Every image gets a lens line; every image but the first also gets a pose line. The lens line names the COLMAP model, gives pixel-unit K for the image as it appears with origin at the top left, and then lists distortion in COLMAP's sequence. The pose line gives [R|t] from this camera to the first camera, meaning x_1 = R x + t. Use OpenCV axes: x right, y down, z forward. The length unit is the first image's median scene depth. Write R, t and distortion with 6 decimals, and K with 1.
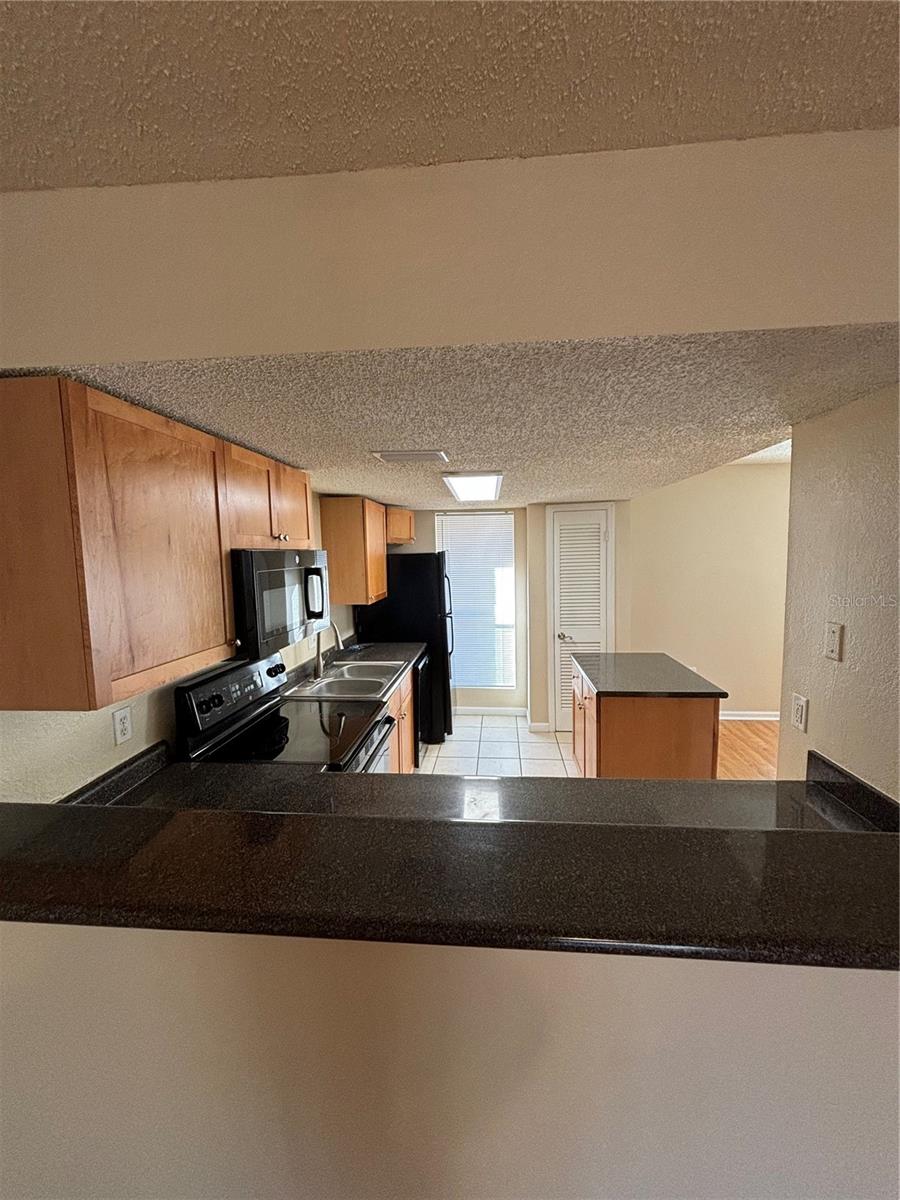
lens RADIAL K [[478.1, 0, 450.0], [0, 478.1, 600.0], [0, 0, 1]] dist [0.016014, -0.000209]
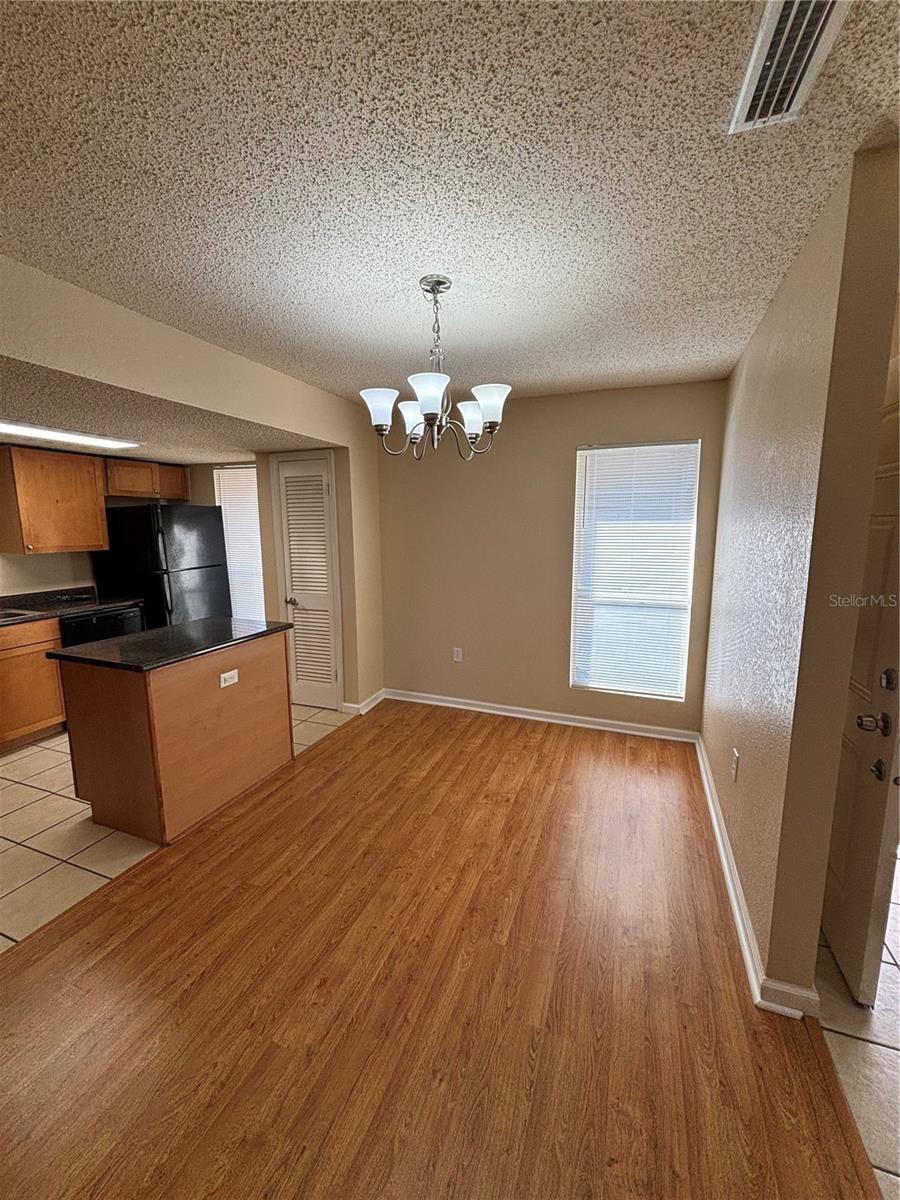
lens RADIAL K [[478.1, 0, 450.0], [0, 478.1, 600.0], [0, 0, 1]] dist [0.016014, -0.000209]
pose [[0.961804, 0.057766, -0.267575, 0.806924], [-0.040393, 0.996730, 0.069987, -0.002576], [0.270743, -0.056506, 0.960992, 0.225248]]
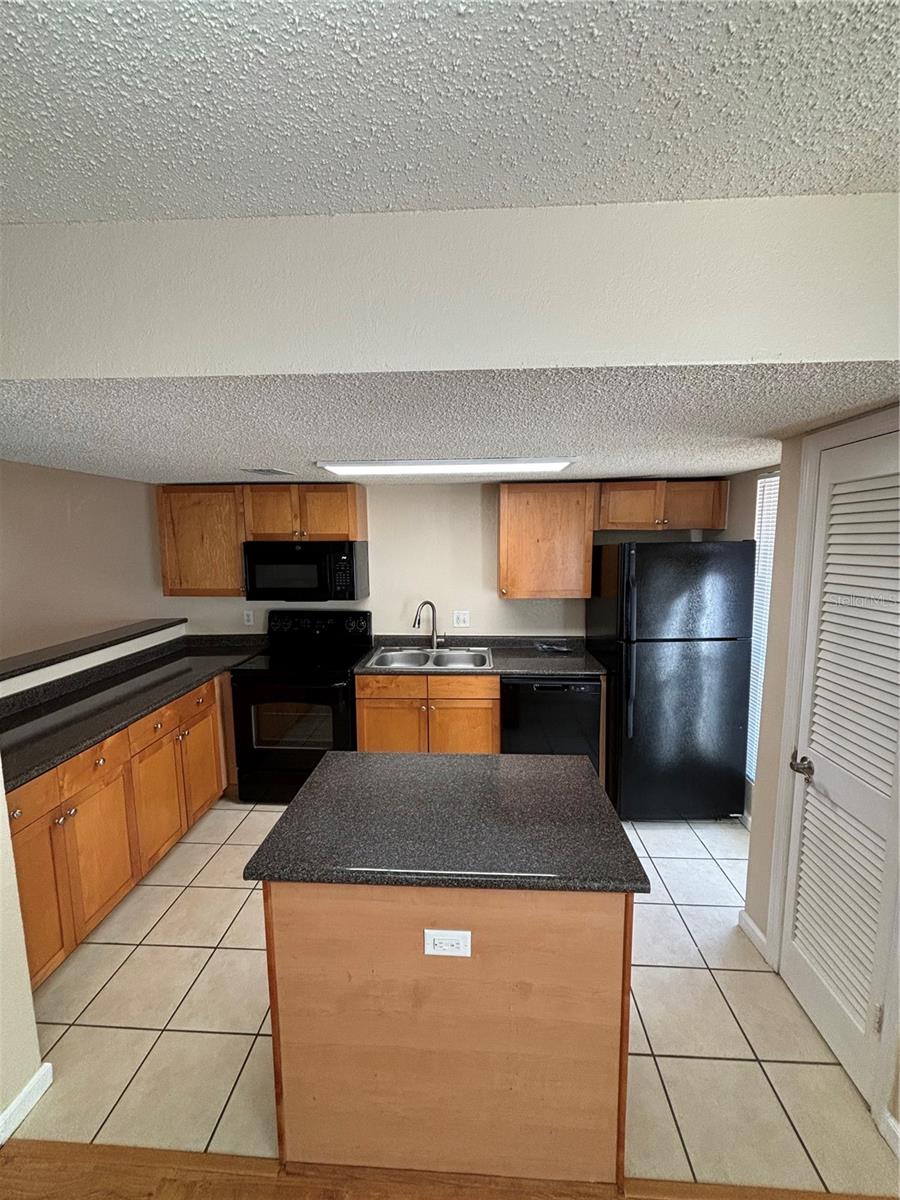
lens RADIAL K [[478.1, 0, 450.0], [0, 478.1, 600.0], [0, 0, 1]] dist [0.016014, -0.000209]
pose [[0.042638, 0.148077, -0.988056, 0.628628], [-0.091483, 0.985380, 0.143728, -0.093688], [0.994893, 0.084262, 0.055561, 0.710298]]
